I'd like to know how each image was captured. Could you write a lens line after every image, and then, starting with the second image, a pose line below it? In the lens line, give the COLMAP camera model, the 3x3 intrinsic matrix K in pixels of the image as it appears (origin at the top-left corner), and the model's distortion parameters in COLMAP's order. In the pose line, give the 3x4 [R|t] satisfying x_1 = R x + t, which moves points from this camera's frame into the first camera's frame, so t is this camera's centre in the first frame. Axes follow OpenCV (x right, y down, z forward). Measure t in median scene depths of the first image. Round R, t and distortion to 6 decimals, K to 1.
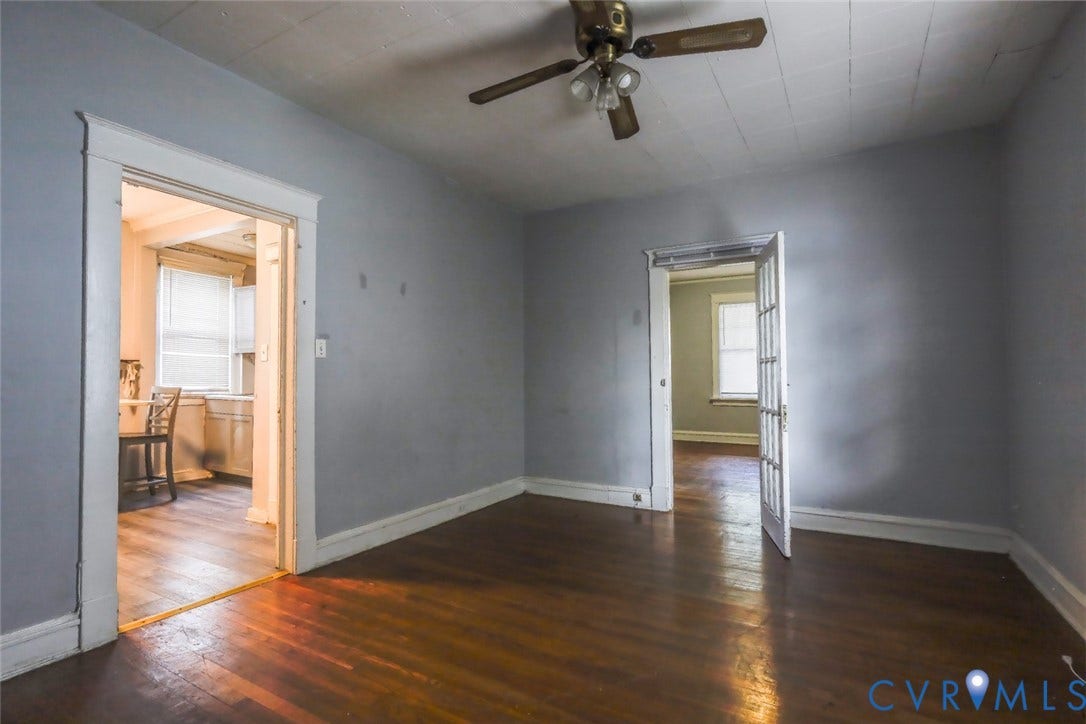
lens RADIAL K [[500.2, 0, 543.0], [0, 500.2, 362.0], [0, 0, 1]] dist [-0.001306, -0.000069]
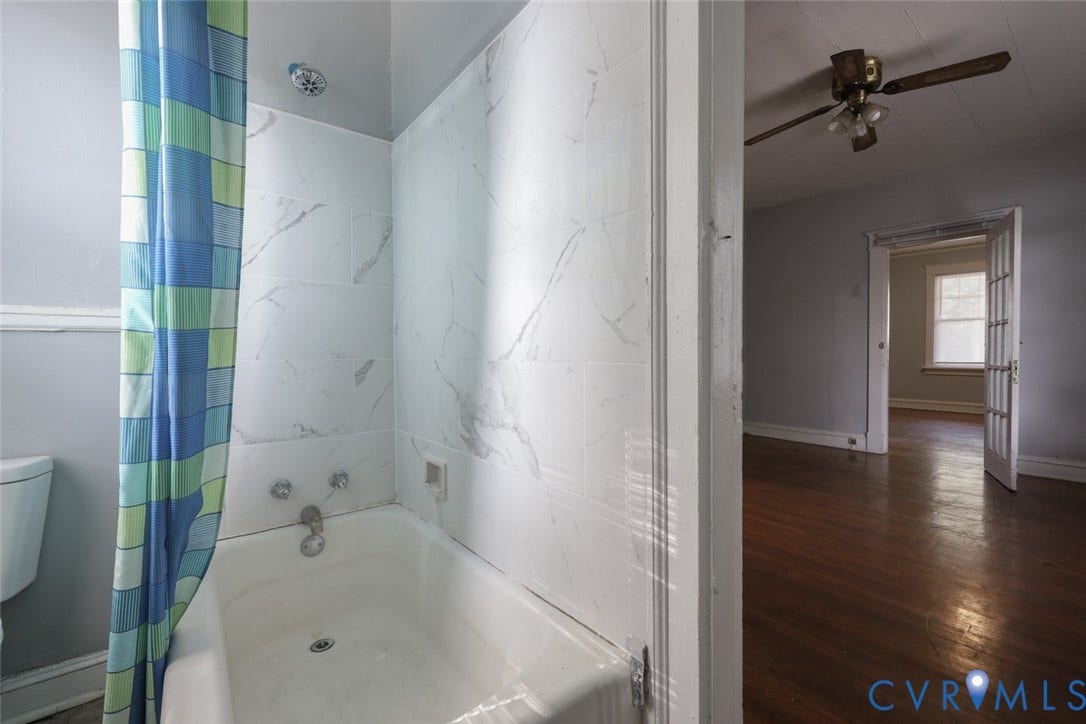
lens RADIAL K [[446.7, 0, 543.0], [0, 446.7, 362.0], [0, 0, 1]] dist [-0.001961, -0.000249]
pose [[0.933018, 0.014765, -0.359526, -0.141695], [0.002080, 0.998920, 0.046423, 0.033862], [0.359823, -0.044062, 0.931980, -0.301484]]
